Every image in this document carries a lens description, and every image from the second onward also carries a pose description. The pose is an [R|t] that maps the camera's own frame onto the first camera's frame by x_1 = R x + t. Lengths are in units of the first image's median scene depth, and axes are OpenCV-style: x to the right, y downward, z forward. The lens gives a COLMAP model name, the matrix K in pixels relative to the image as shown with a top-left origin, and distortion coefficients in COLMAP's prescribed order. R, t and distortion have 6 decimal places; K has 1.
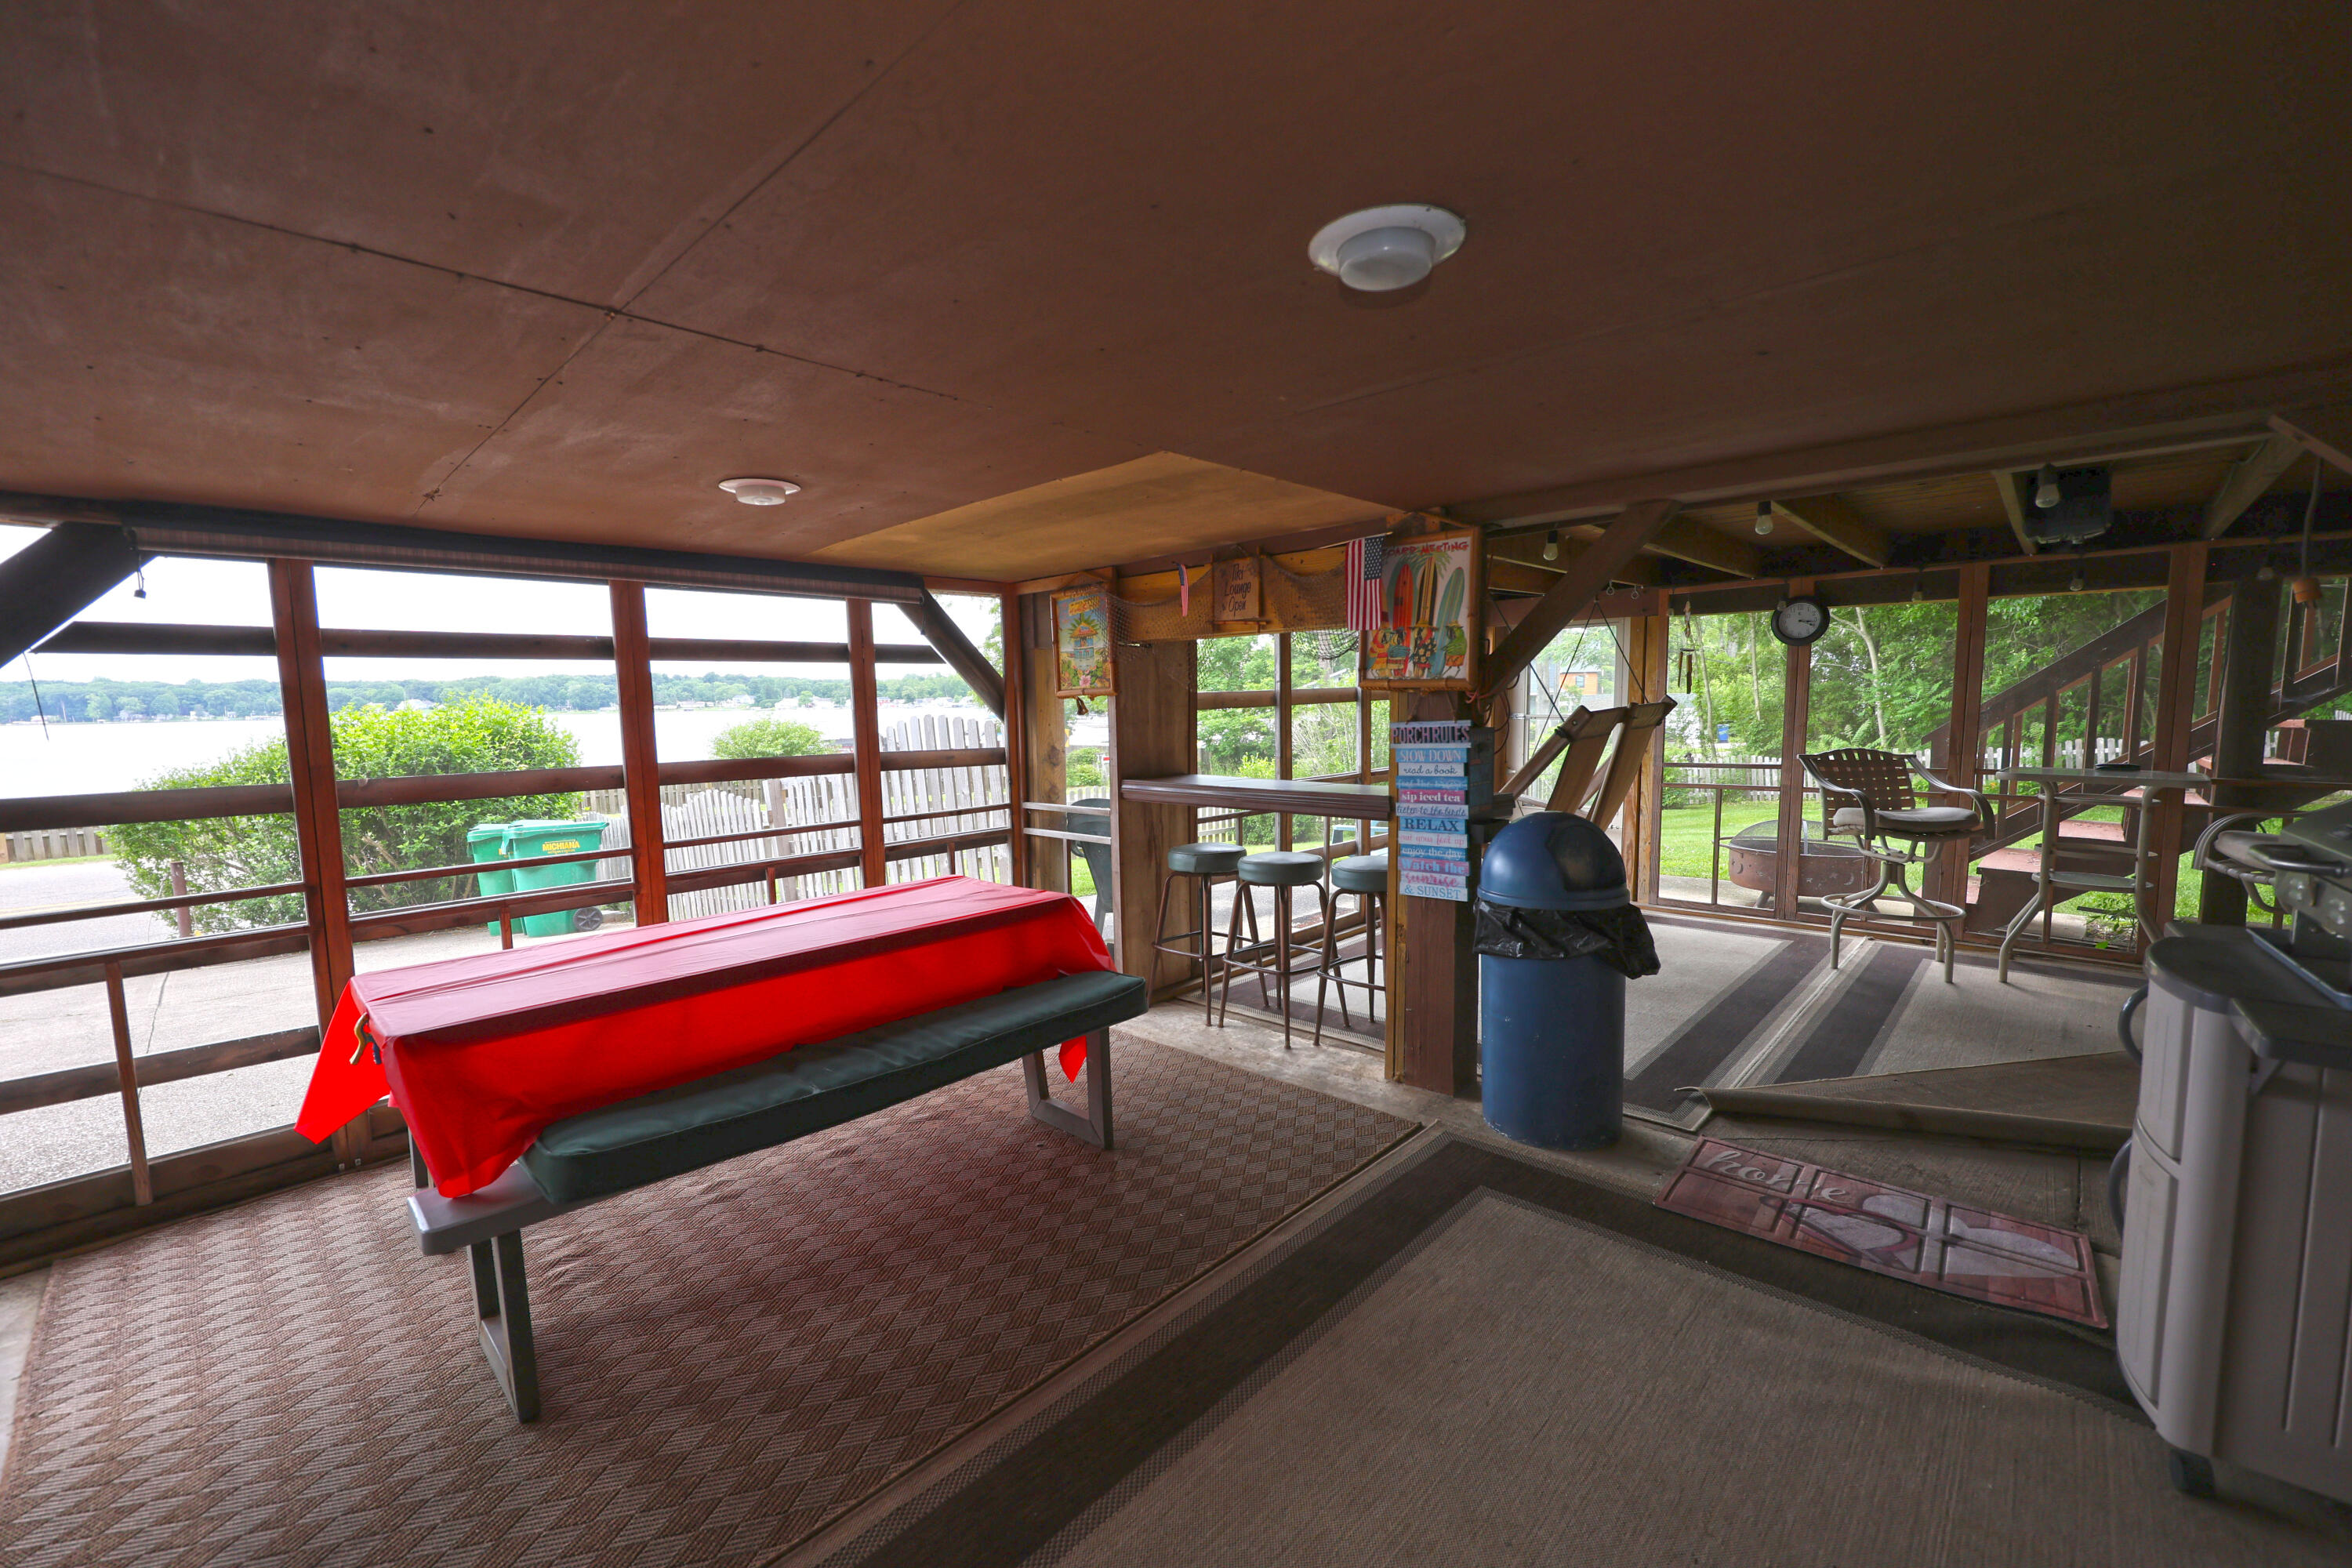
lens RADIAL K [[942.1, 0, 1184.2], [0, 942.1, 792.8], [0, 0, 1]] dist [-0.000454, -0.000174]
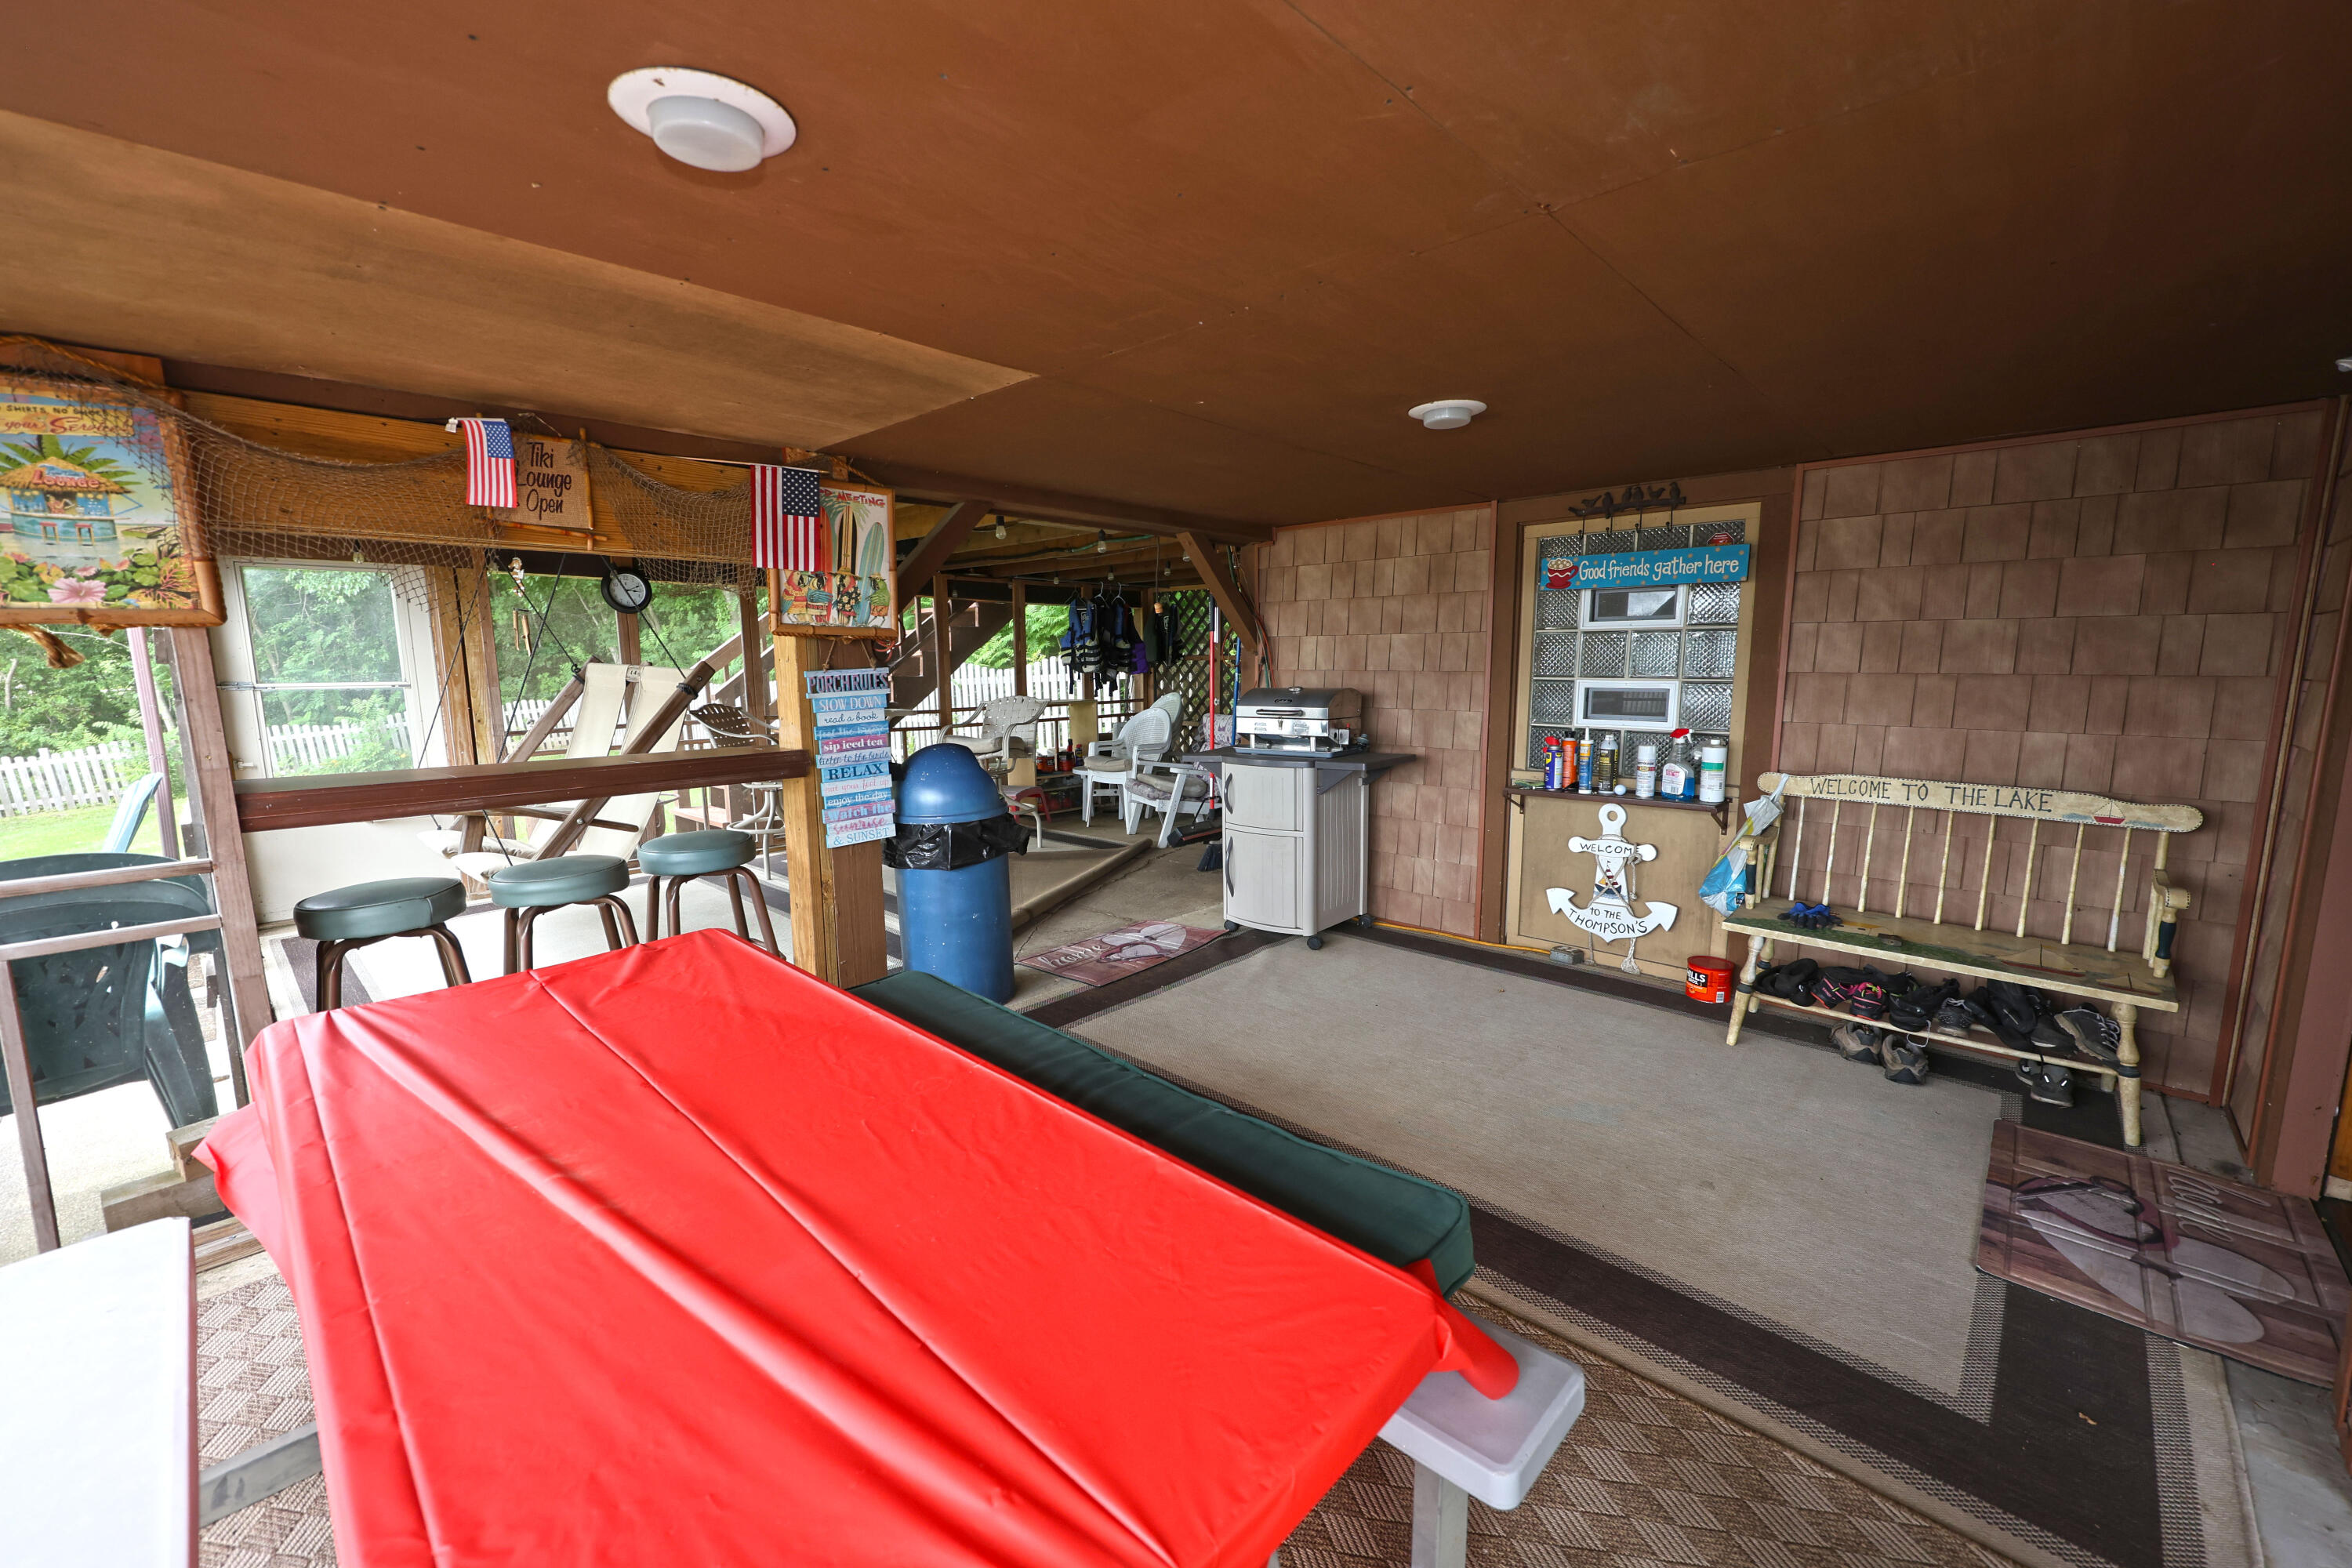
lens RADIAL K [[942.1, 0, 1184.2], [0, 942.1, 792.8], [0, 0, 1]] dist [-0.000454, -0.000174]
pose [[-0.004630, -0.122831, 0.992417, -0.765000], [0.106120, 0.986763, 0.122626, -0.030932], [-0.994343, 0.105884, 0.008466, 0.649824]]
